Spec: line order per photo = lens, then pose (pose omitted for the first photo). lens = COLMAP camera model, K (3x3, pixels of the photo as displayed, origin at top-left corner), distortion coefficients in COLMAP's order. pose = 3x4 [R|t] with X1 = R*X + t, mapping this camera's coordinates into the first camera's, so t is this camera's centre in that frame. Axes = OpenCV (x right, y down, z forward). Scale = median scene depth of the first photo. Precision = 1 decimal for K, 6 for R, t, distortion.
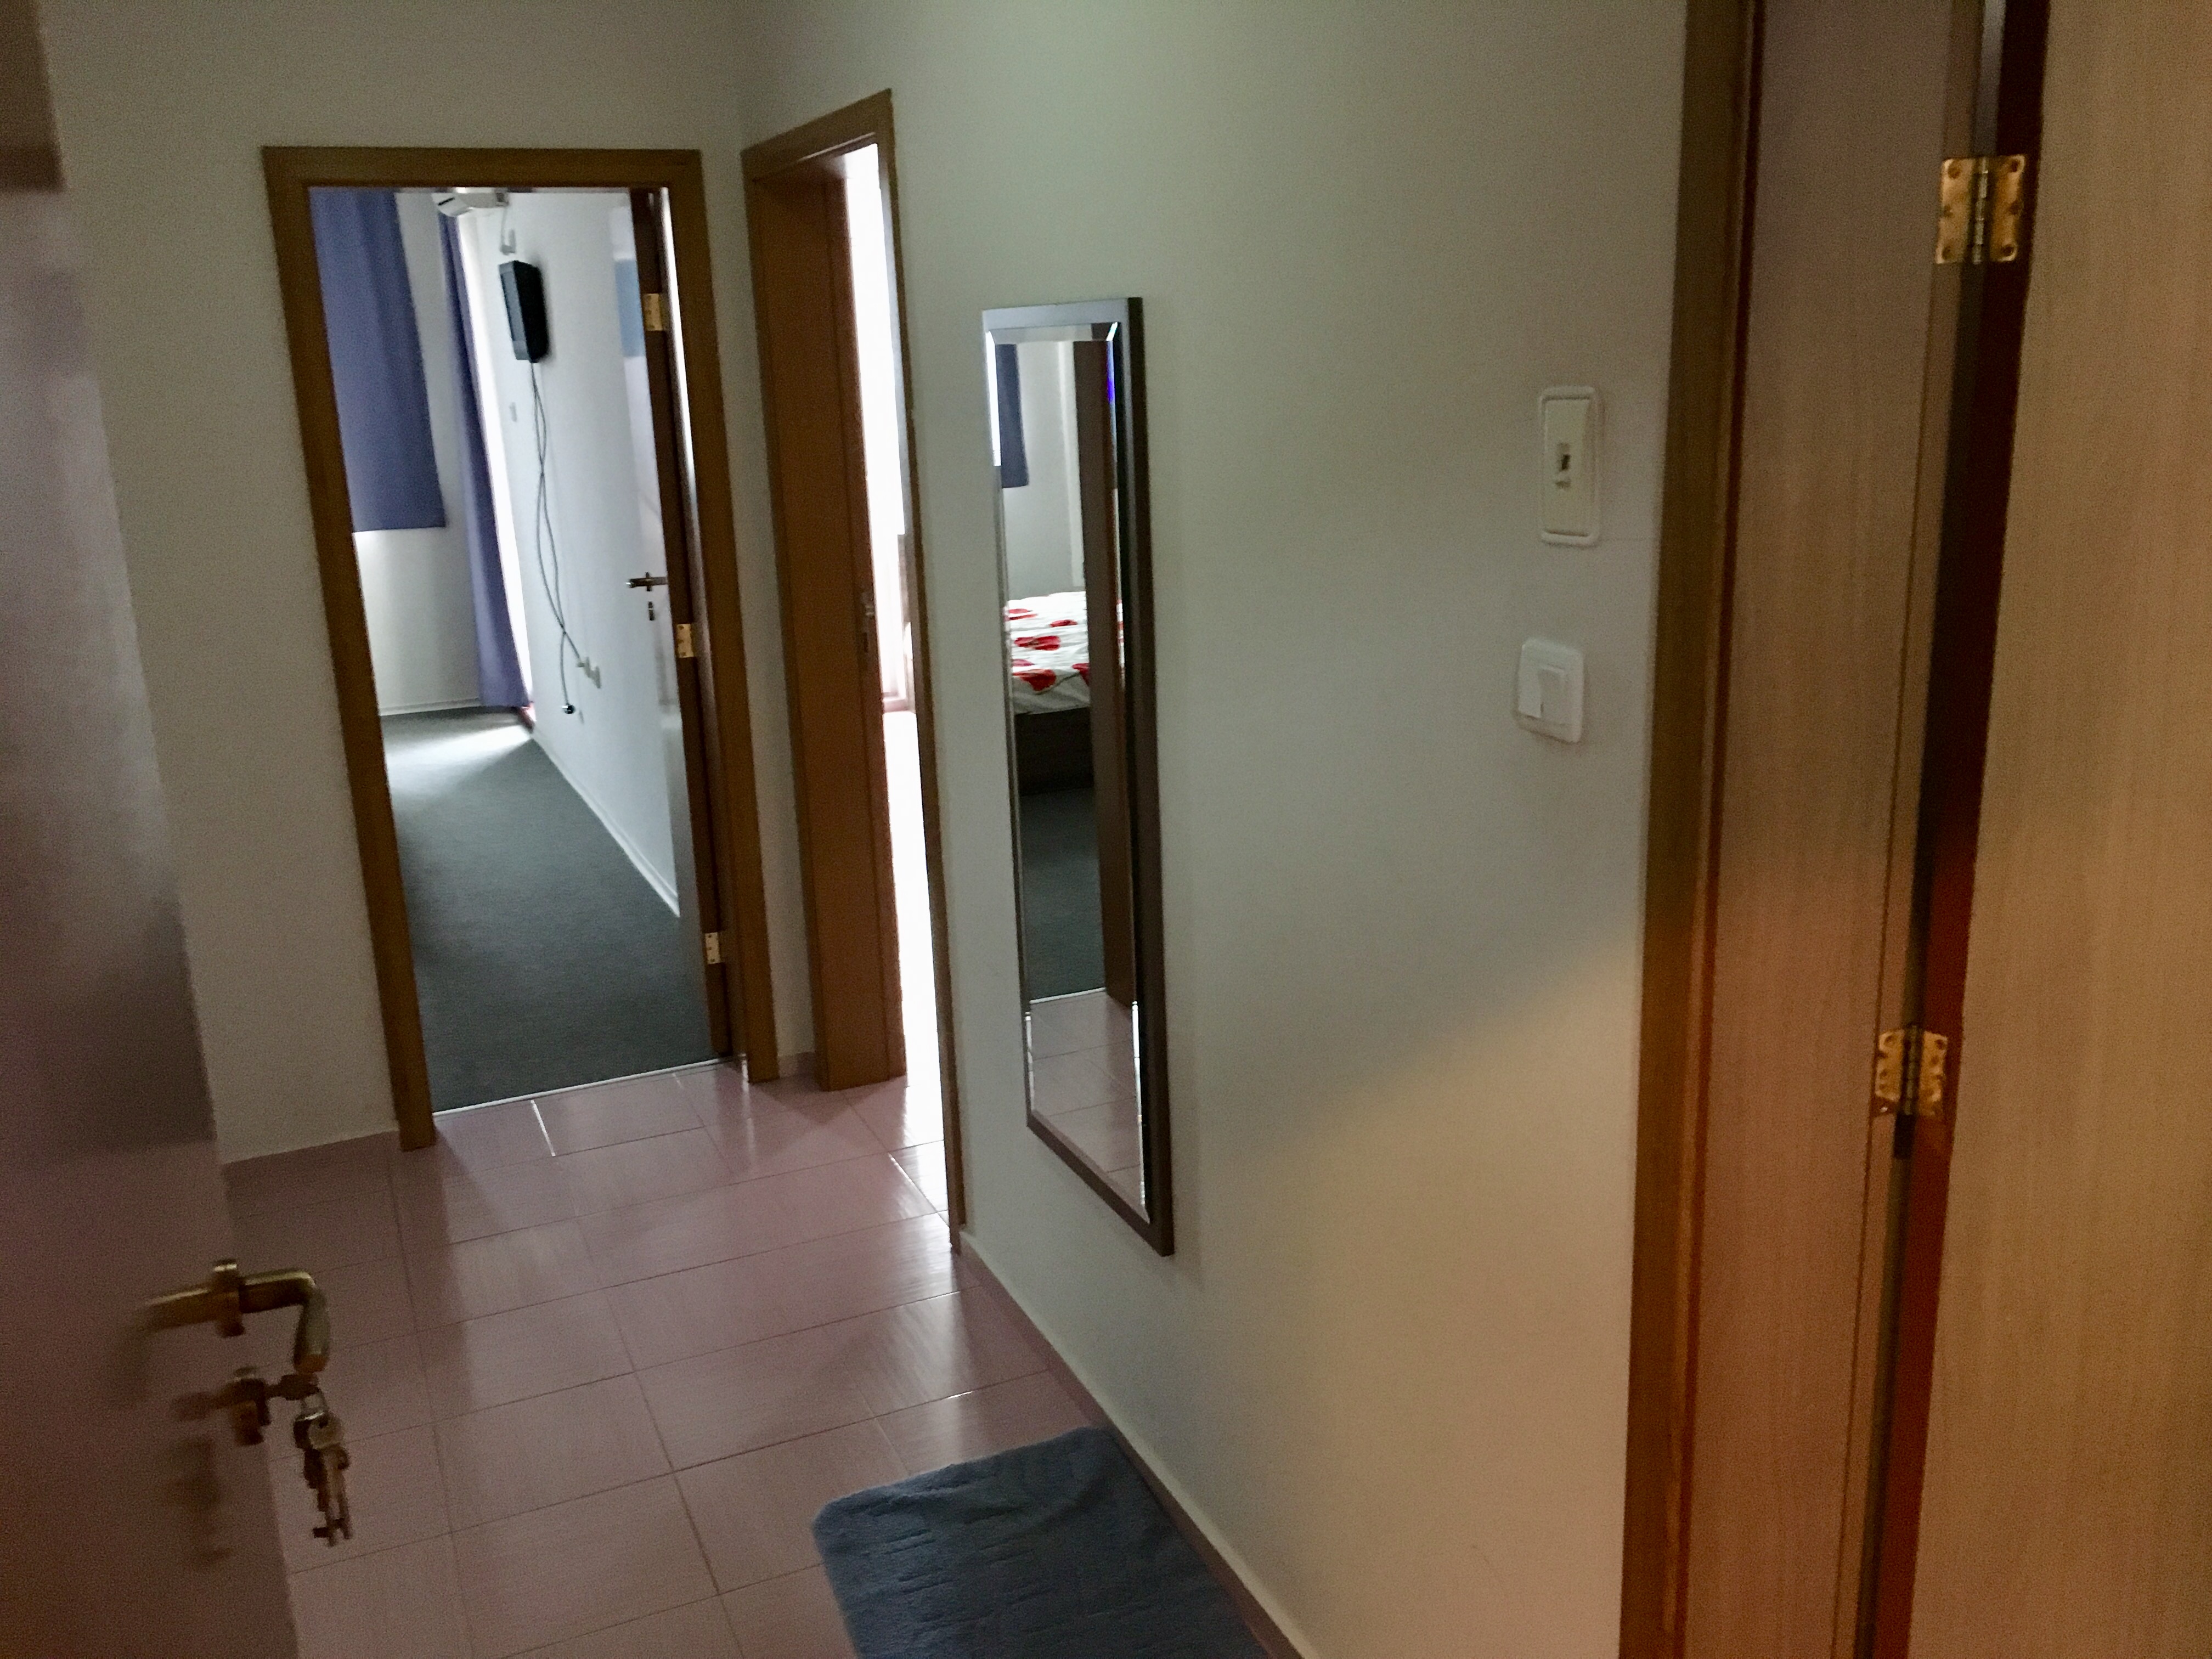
lens RADIAL K [[1884.2, 0, 1106.0], [0, 1884.2, 829.5], [0, 0, 1]] dist [0.066374, 0.002559]
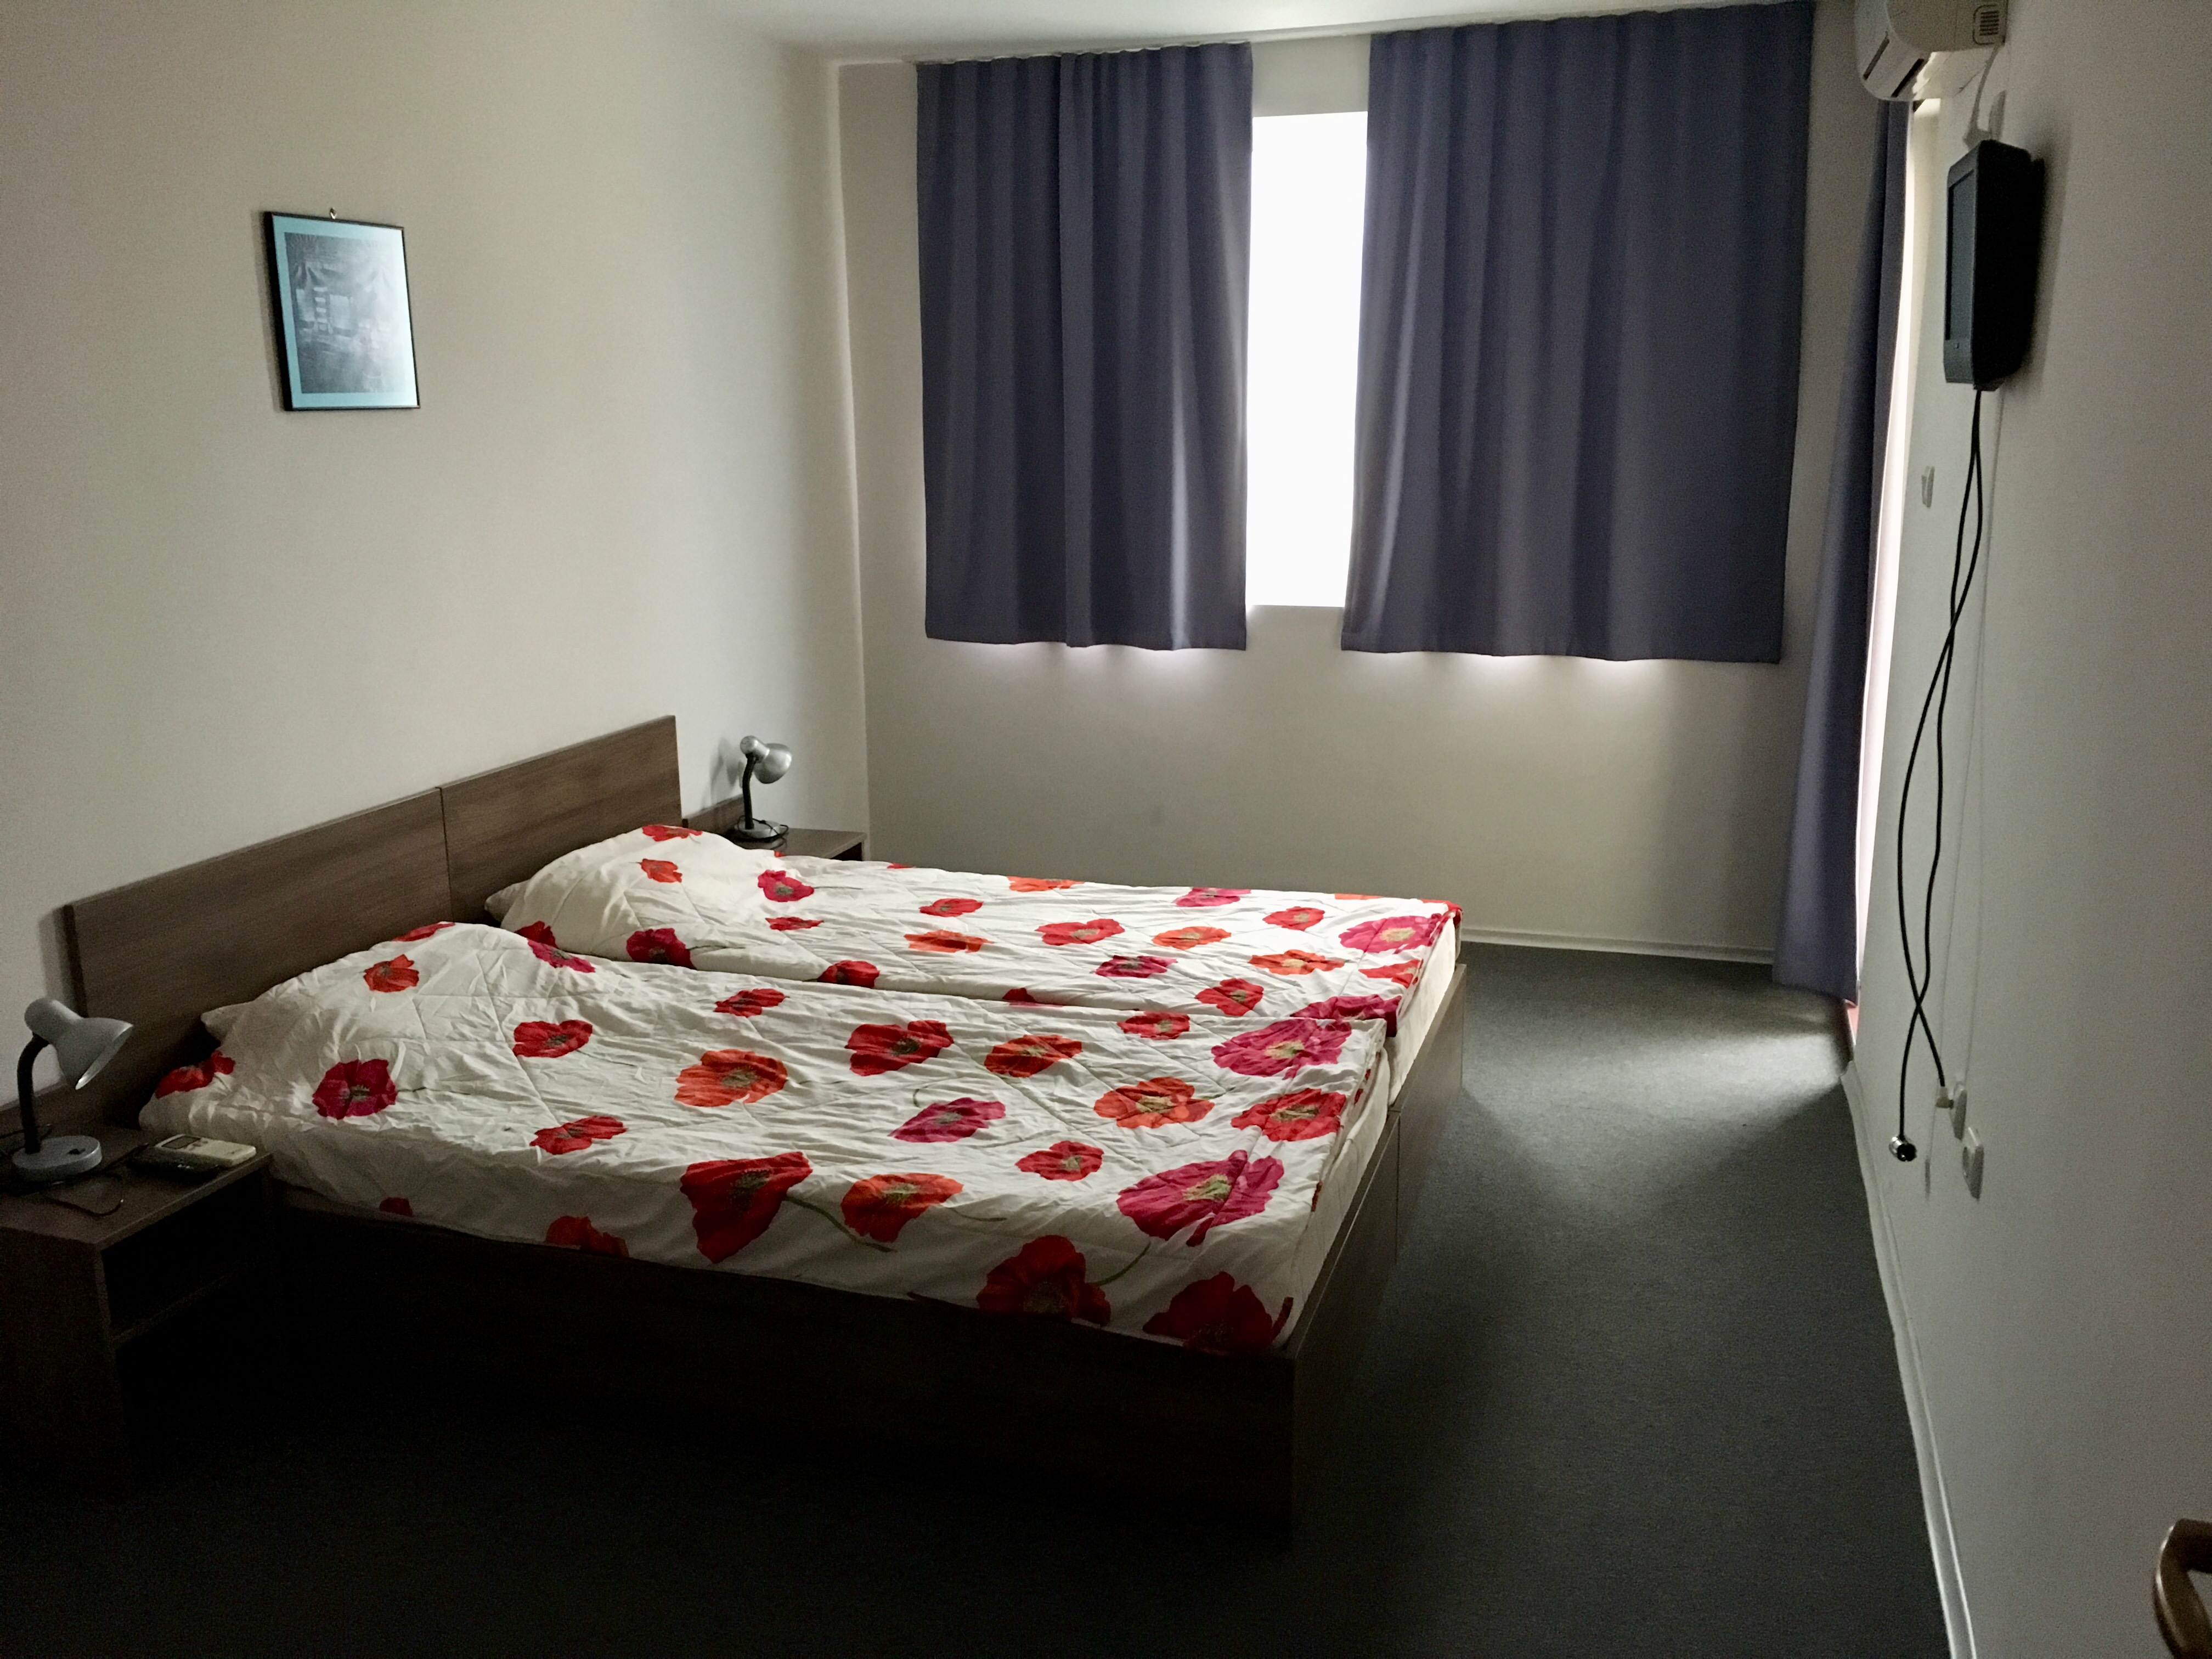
lens RADIAL K [[1884.2, 0, 1106.0], [0, 1884.2, 829.5], [0, 0, 1]] dist [0.066374, 0.002559]
pose [[0.755065, 0.169473, -0.633369, -0.149979], [-0.183982, 0.981970, 0.043417, -0.122548], [0.629307, 0.083746, 0.772631, 0.517116]]
